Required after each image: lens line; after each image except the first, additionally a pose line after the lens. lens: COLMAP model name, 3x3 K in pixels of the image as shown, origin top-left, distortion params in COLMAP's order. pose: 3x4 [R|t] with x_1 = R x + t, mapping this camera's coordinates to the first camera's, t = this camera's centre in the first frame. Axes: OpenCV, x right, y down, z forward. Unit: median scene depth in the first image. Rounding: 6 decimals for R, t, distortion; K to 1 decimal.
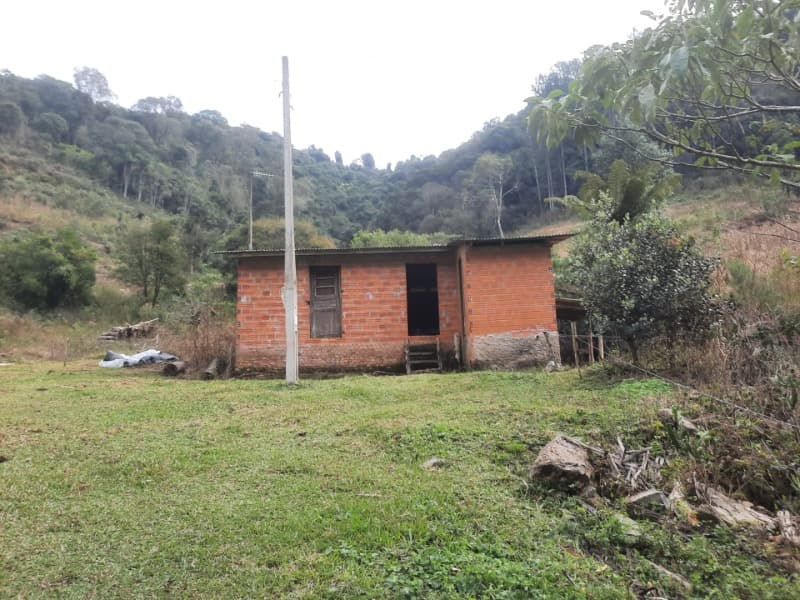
lens RADIAL K [[590.6, 0, 403.2], [0, 590.6, 319.2], [0, 0, 1]] dist [0.012465, -0.009883]
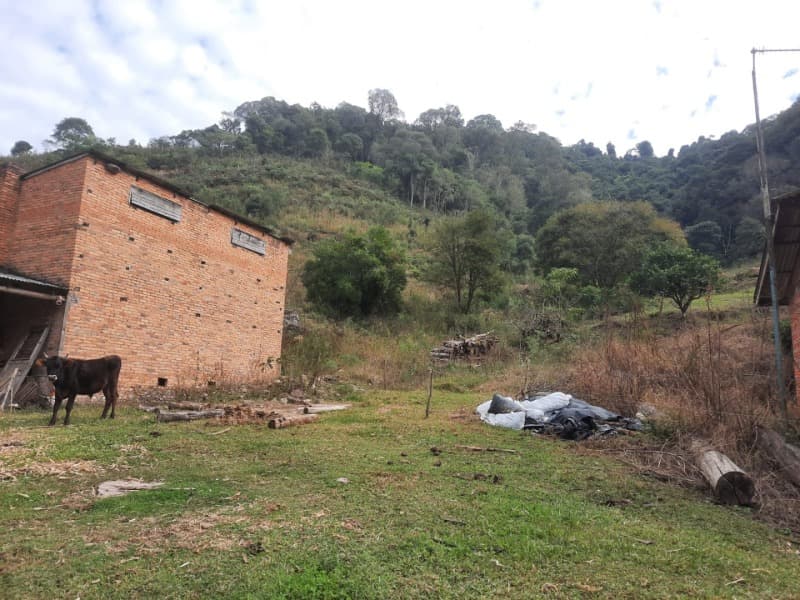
lens RADIAL K [[564.6, 0, 390.3], [0, 564.6, 296.7], [0, 0, 1]] dist [0.069653, -0.054408]
pose [[0.901494, -0.016536, -0.432475, -0.082250], [-0.002858, 0.999021, -0.044155, -0.003831], [0.432782, 0.041041, 0.900564, 0.107139]]
